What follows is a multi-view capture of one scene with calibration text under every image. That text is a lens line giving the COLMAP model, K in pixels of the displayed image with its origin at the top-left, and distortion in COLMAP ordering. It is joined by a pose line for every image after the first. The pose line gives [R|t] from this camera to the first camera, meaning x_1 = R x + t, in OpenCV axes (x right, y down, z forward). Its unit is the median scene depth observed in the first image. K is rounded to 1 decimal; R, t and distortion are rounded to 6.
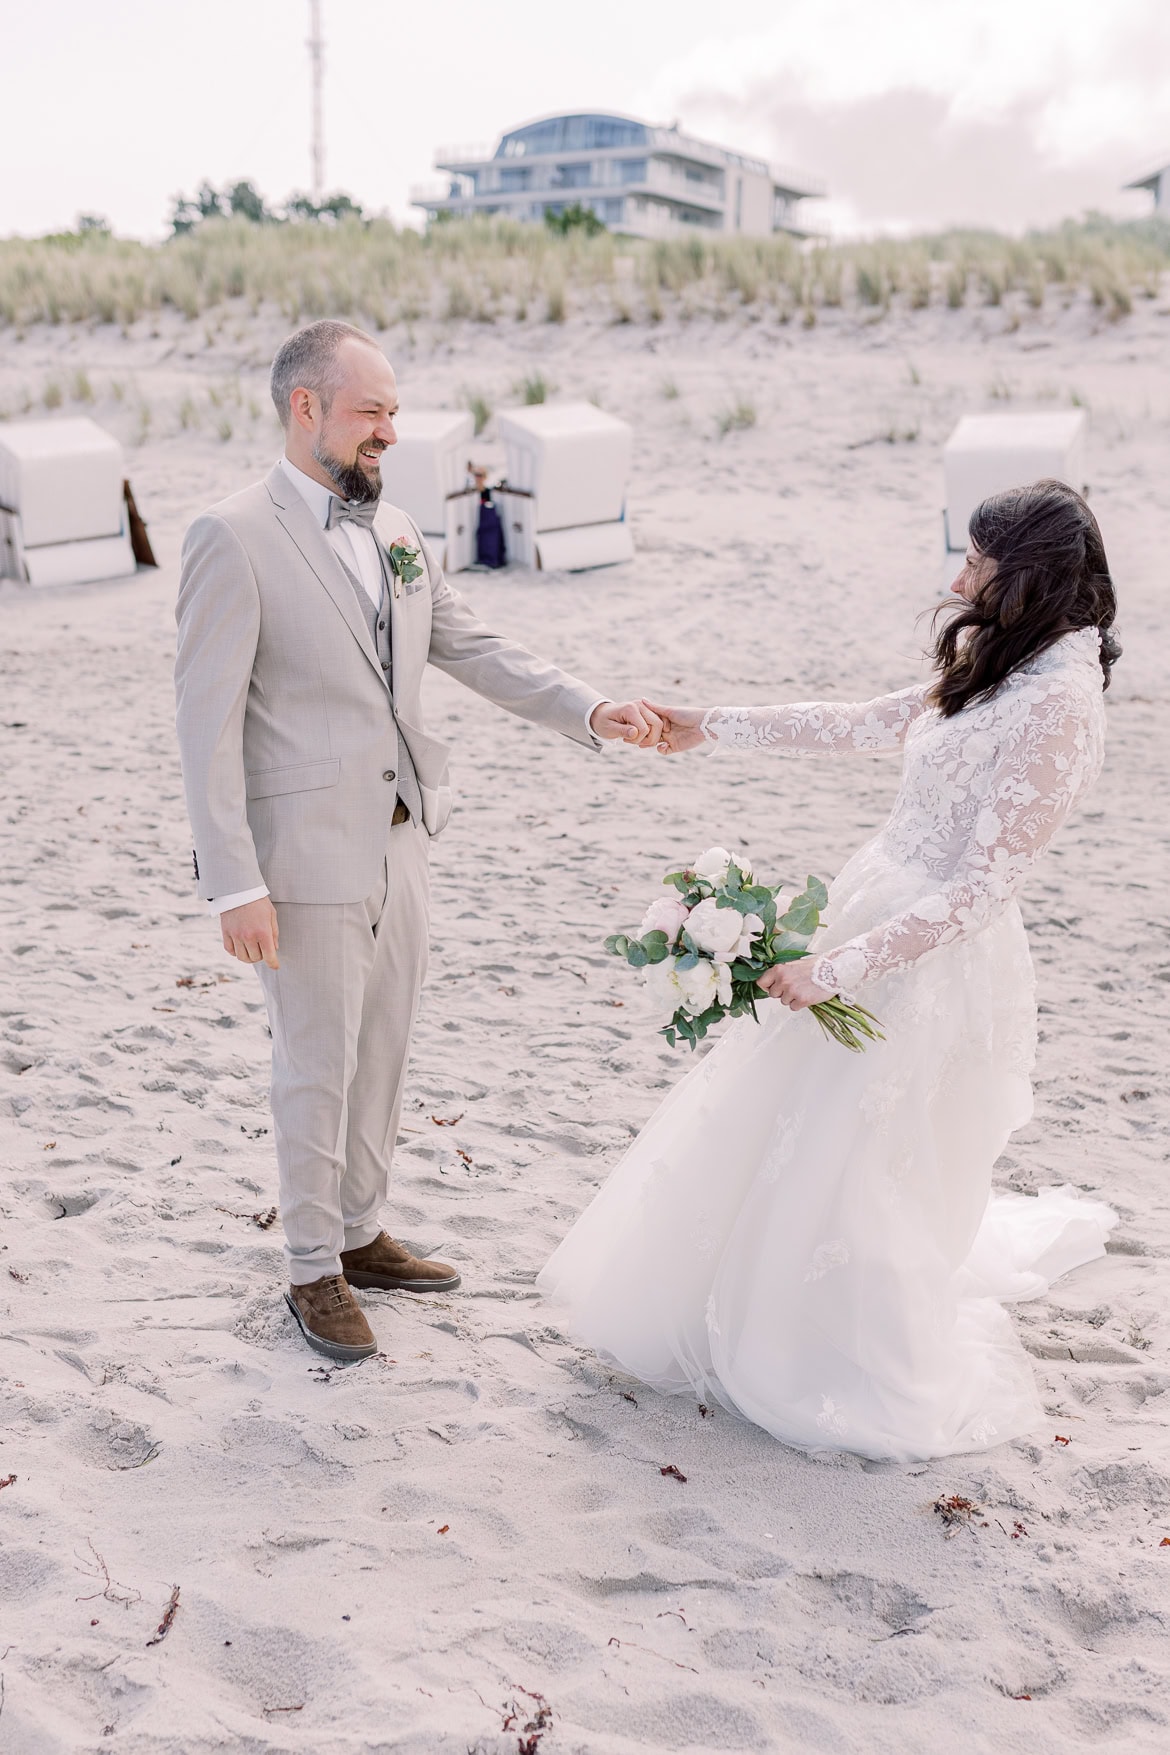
lens RADIAL K [[1877.1, 0, 473.3], [0, 1877.1, 1055.5], [0, 0, 1]] dist [-0.015627, 0.000000]
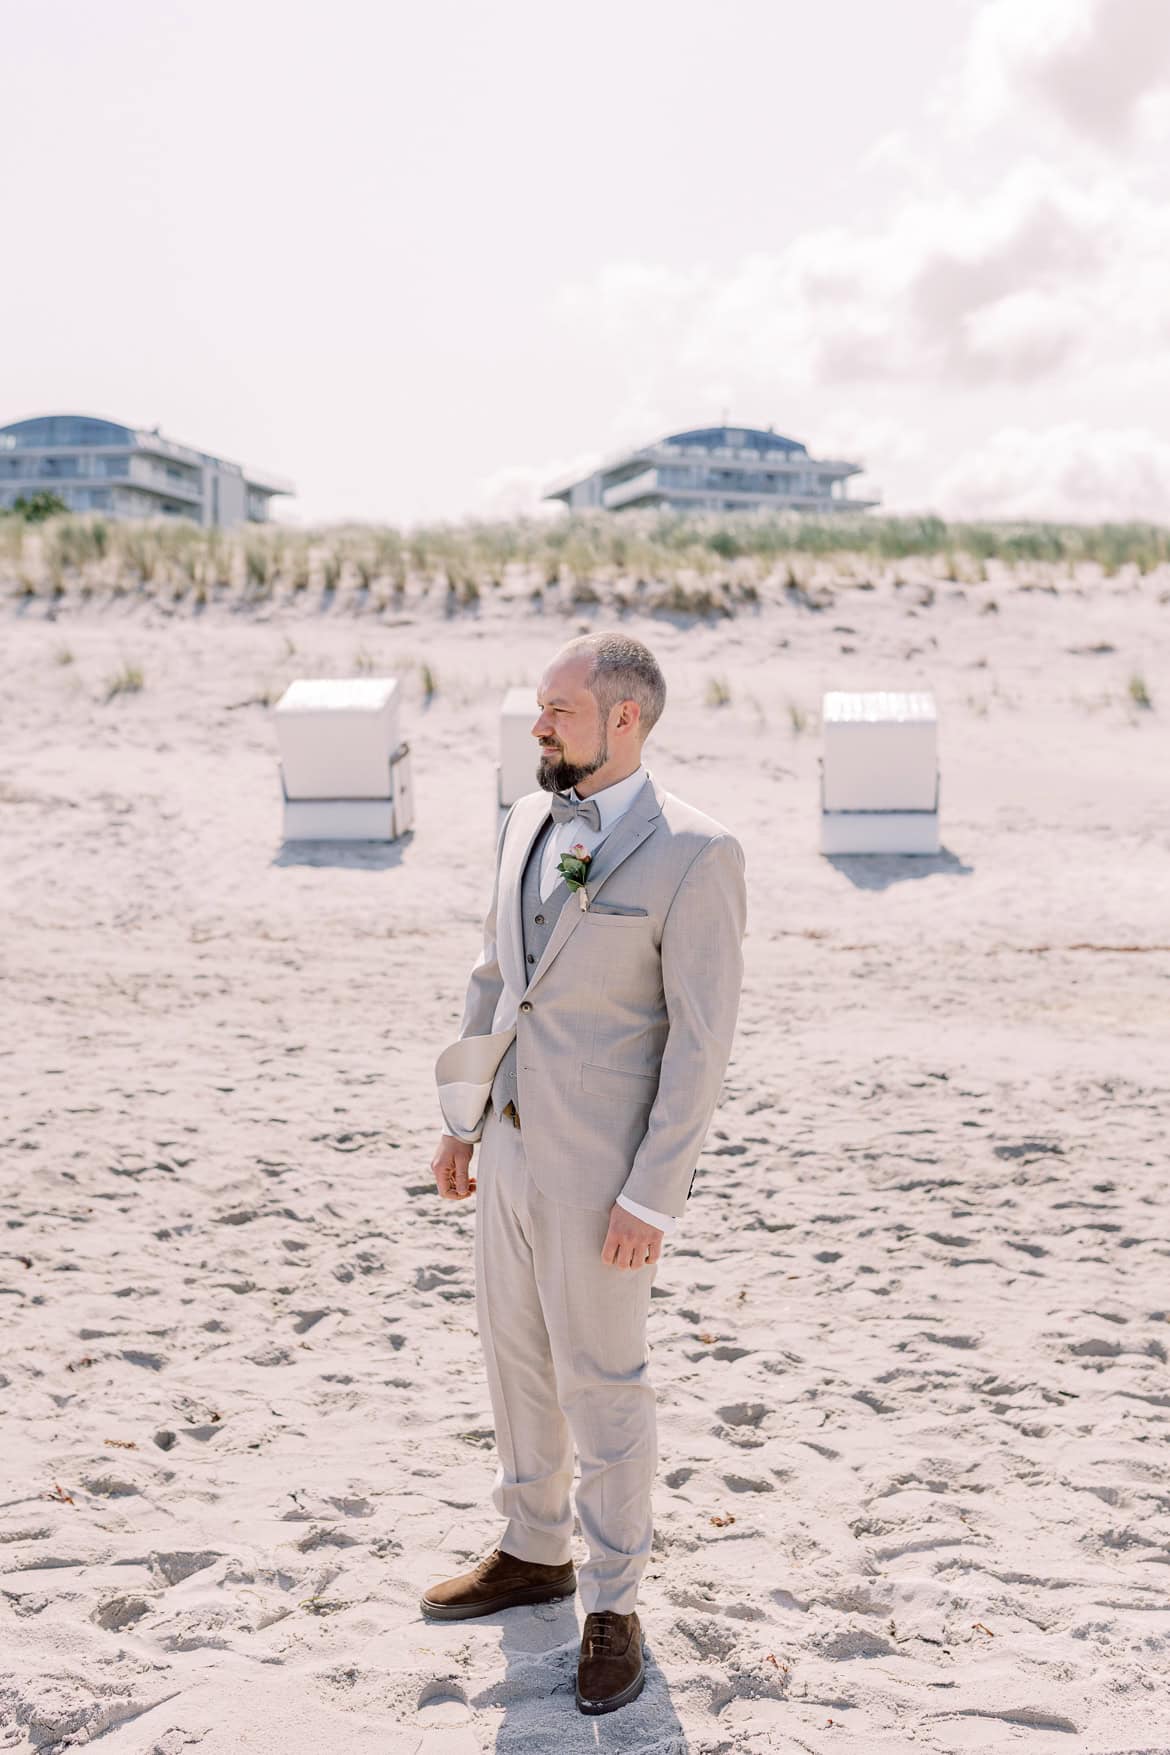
lens RADIAL K [[1739.8, 0, 593.7], [0, 1739.8, 880.9], [0, 0, 1]] dist [0.034867, 0.000000]
pose [[0.954415, -0.022146, 0.297659, 0.103987], [0.084799, 0.976270, -0.199263, -0.005859], [-0.286183, 0.215421, 0.933645, 0.011731]]
